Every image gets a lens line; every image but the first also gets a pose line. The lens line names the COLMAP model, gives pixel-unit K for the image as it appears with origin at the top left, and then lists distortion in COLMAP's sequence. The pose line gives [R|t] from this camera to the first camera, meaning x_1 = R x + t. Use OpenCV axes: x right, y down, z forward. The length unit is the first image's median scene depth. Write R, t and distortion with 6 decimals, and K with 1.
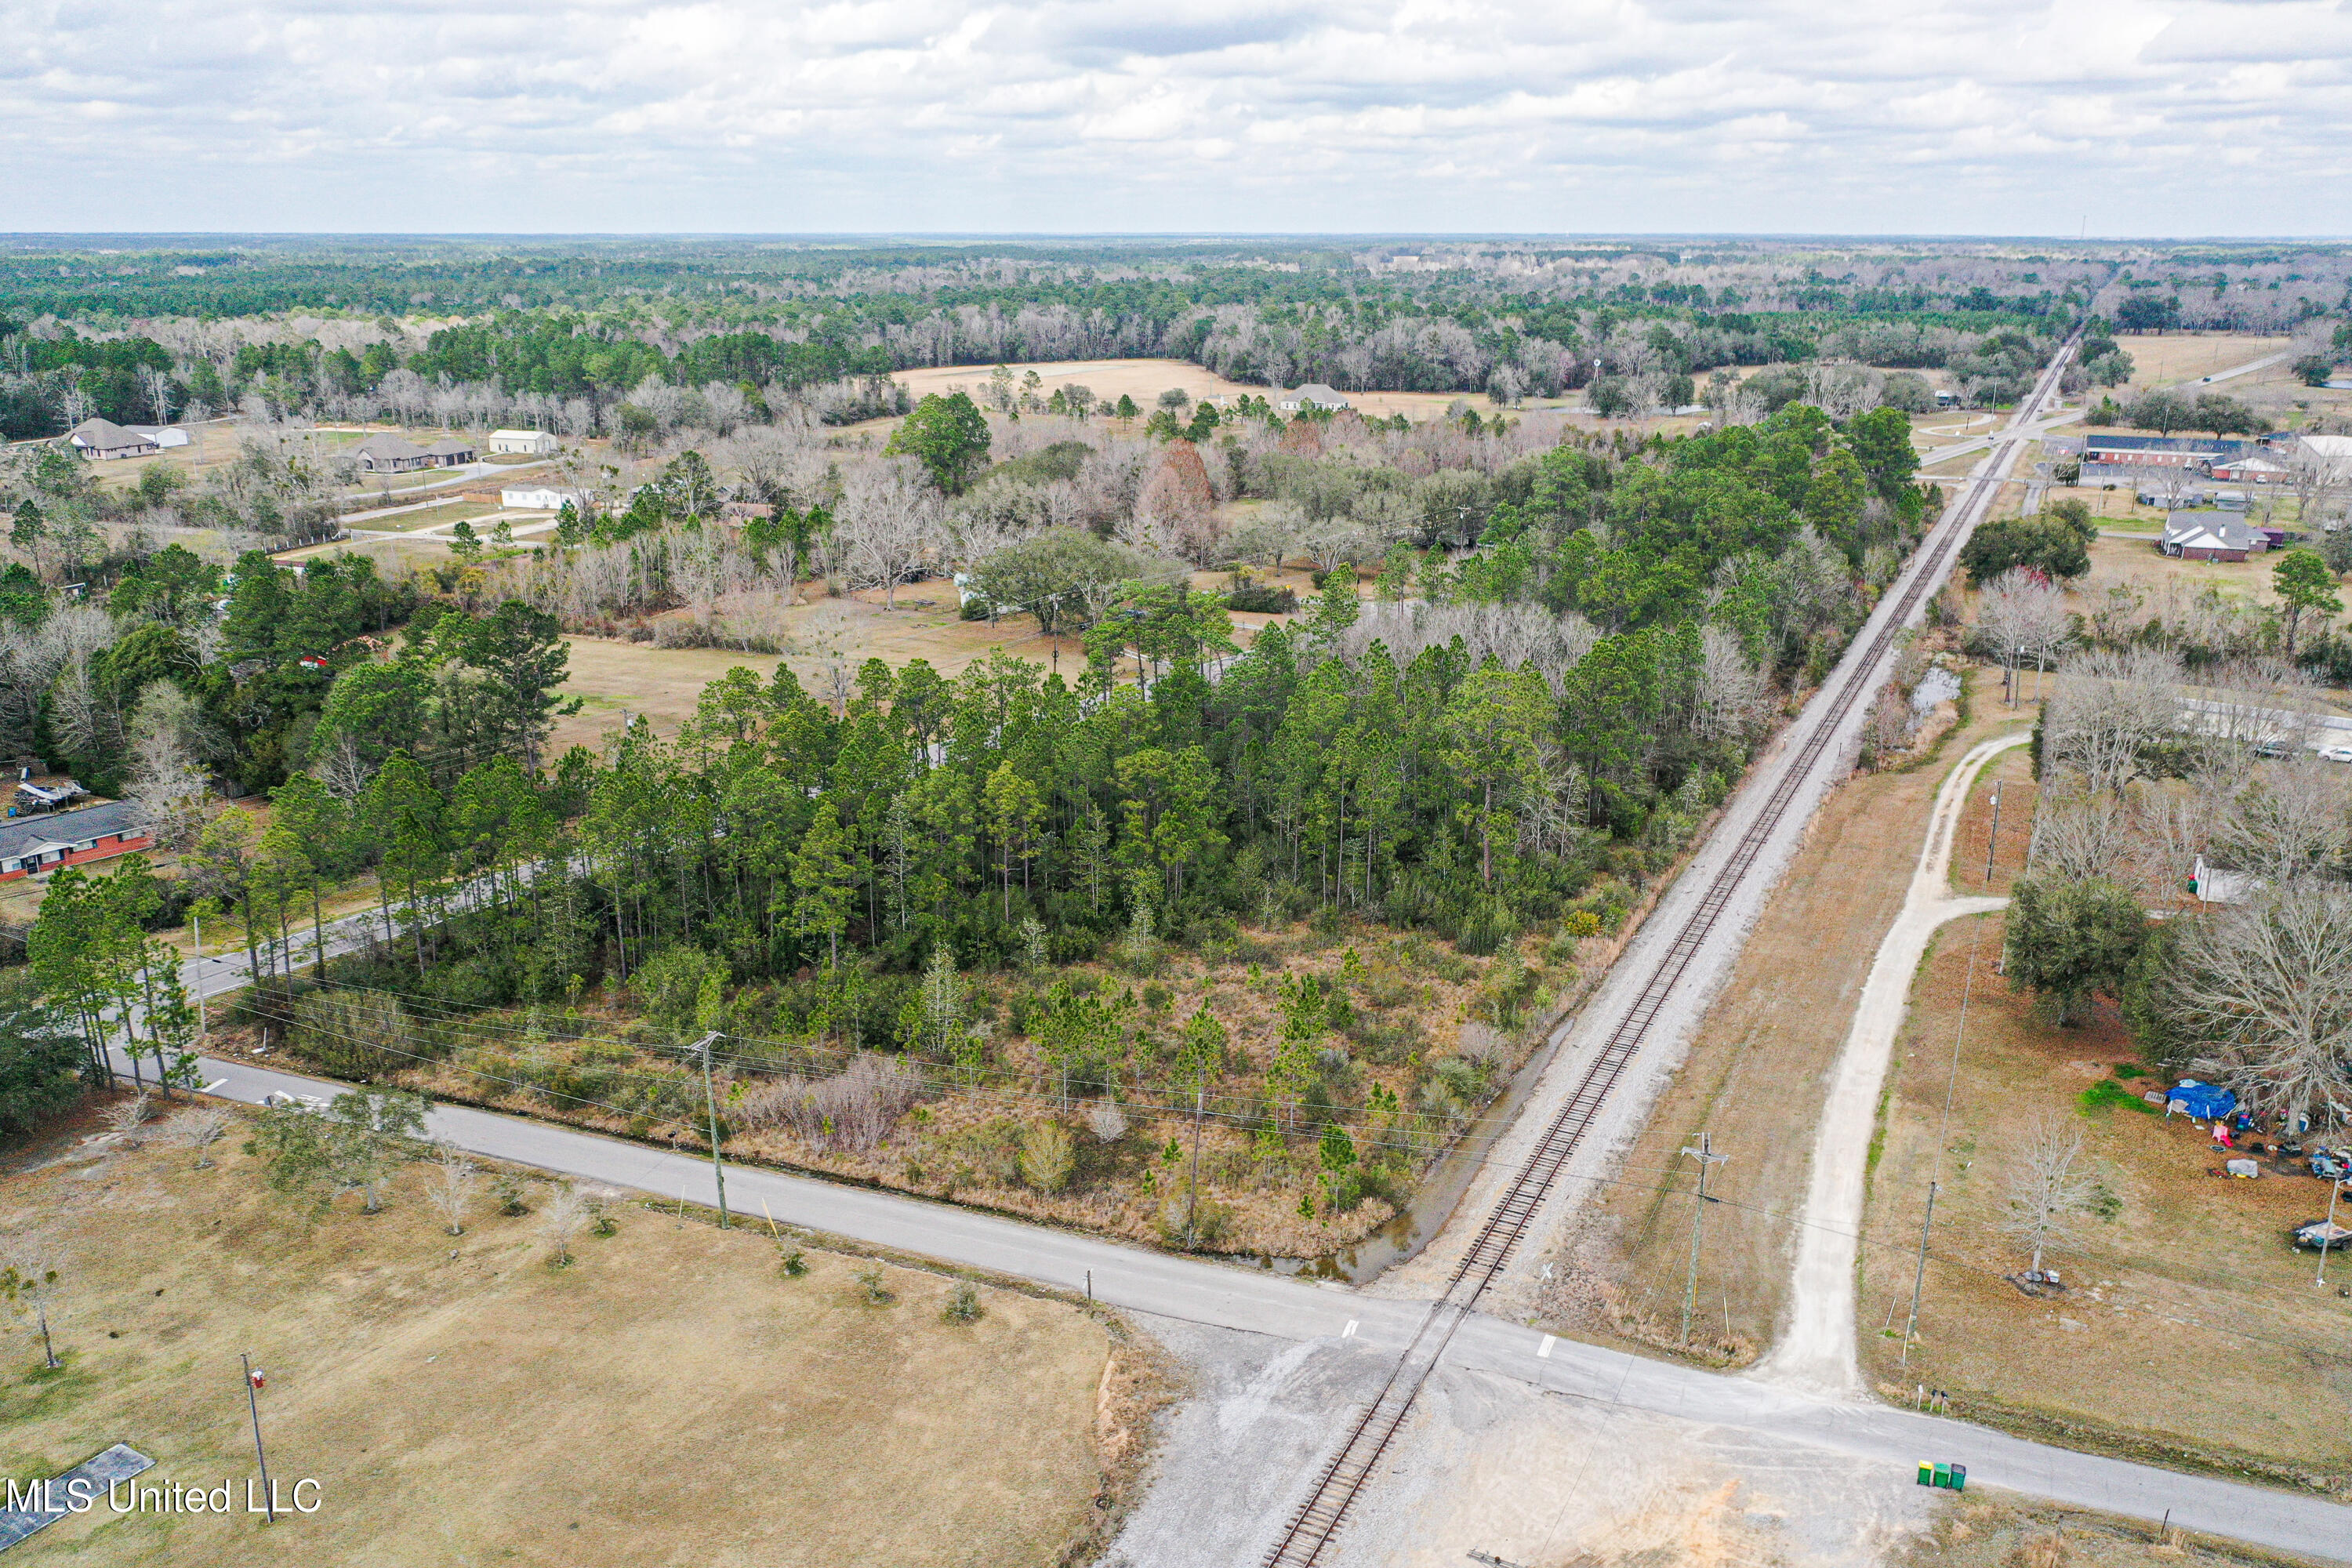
lens RADIAL K [[1900.1, 0, 1176.0], [0, 1900.1, 784.0], [0, 0, 1]] dist [0.003059, 0.005772]
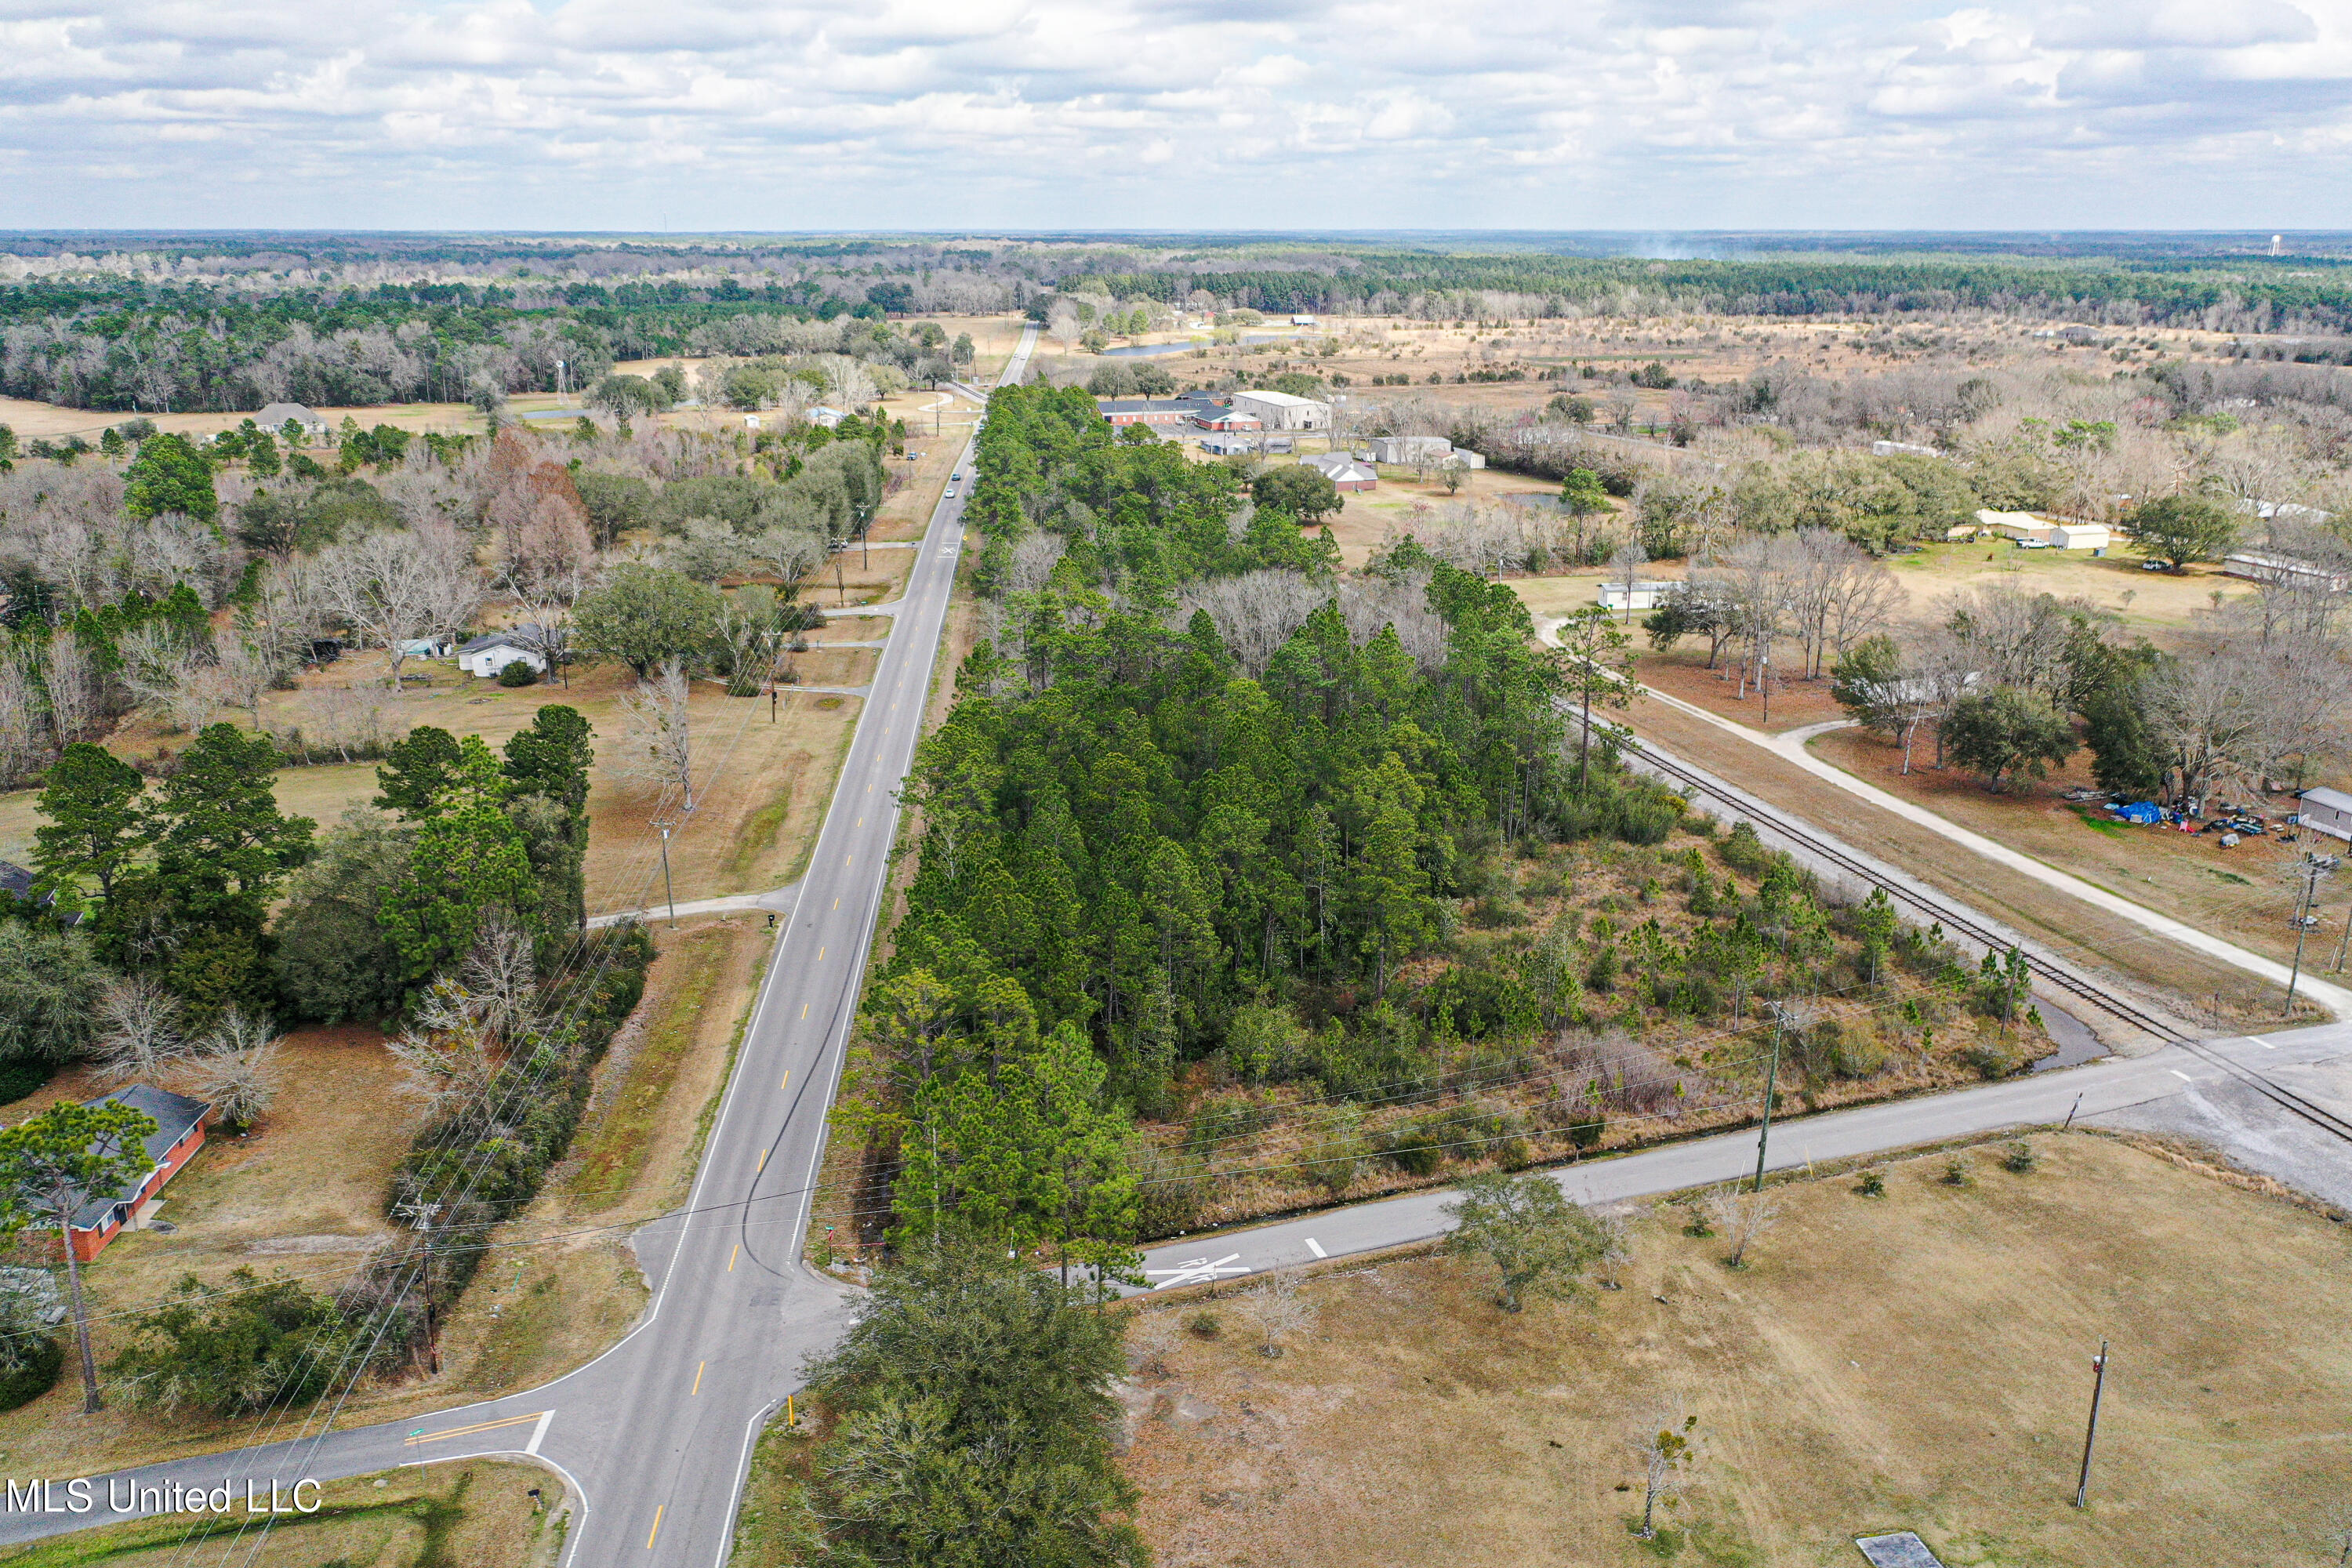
lens RADIAL K [[1900.1, 0, 1176.0], [0, 1900.1, 784.0], [0, 0, 1]] dist [0.003059, 0.005772]
pose [[0.744111, -0.194954, 0.638977, -1.137213], [0.193249, 0.978395, 0.073467, -0.127380], [-0.639495, 0.068814, 0.765709, 0.405326]]
